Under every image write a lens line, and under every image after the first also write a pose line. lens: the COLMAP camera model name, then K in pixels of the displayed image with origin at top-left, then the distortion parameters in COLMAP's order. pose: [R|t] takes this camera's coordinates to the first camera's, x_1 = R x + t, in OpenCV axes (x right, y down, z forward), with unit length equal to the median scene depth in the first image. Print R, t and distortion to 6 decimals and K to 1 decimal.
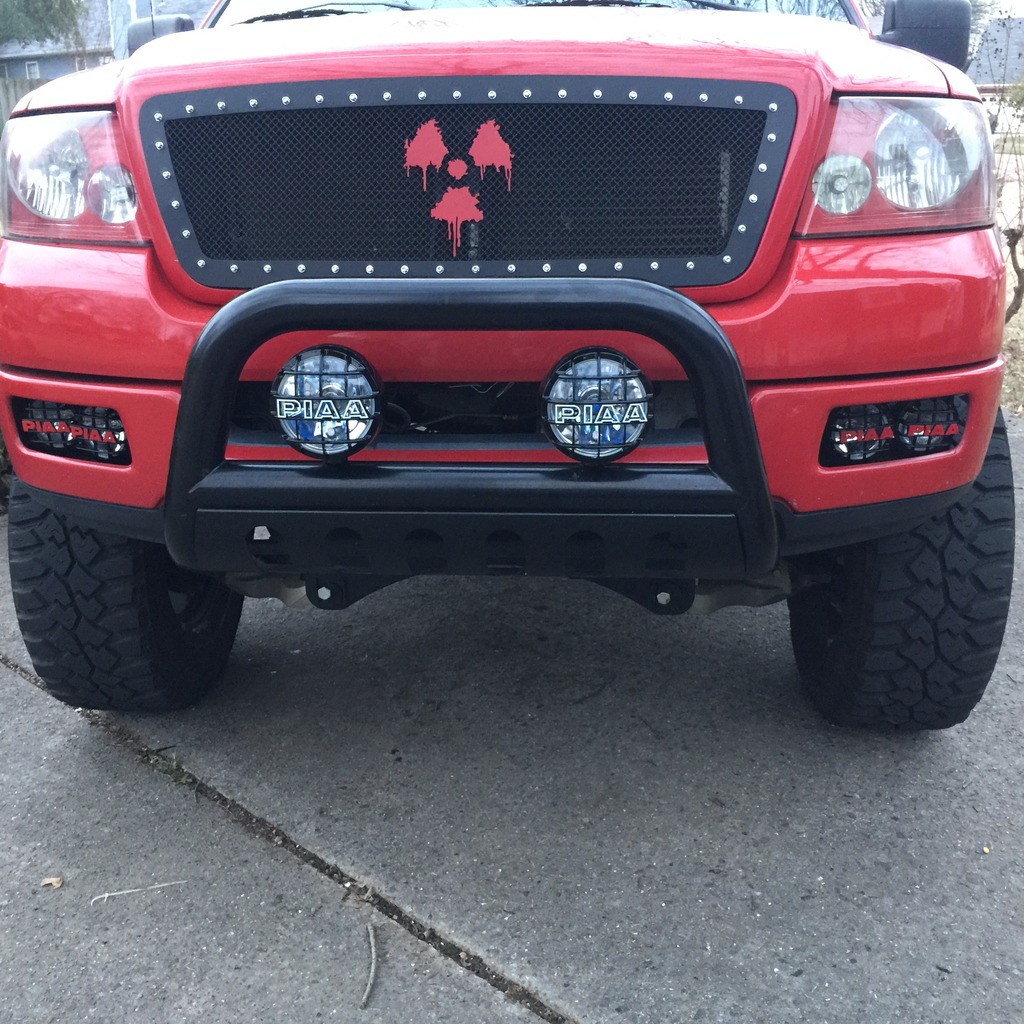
lens RADIAL K [[1410.6, 0, 510.4], [0, 1410.6, 518.5], [0, 0, 1]] dist [-0.070483, 0.000000]
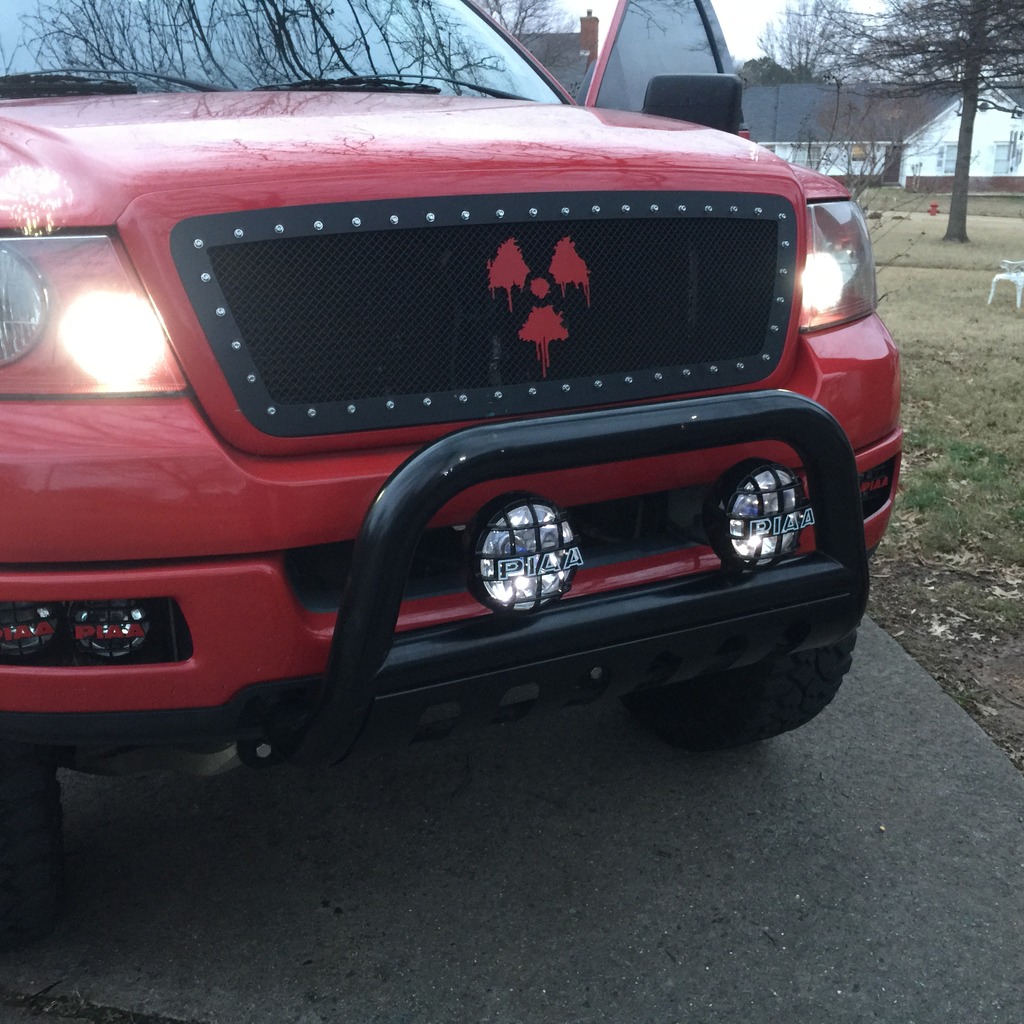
lens RADIAL K [[1201.5, 0, 520.4], [0, 1201.5, 507.2], [0, 0, 1]] dist [-0.018299, 0.000000]
pose [[0.851108, -0.142794, 0.505199, -0.489510], [0.174743, 0.984482, -0.016127, -0.088219], [-0.495056, 0.102006, 0.862852, 0.304525]]
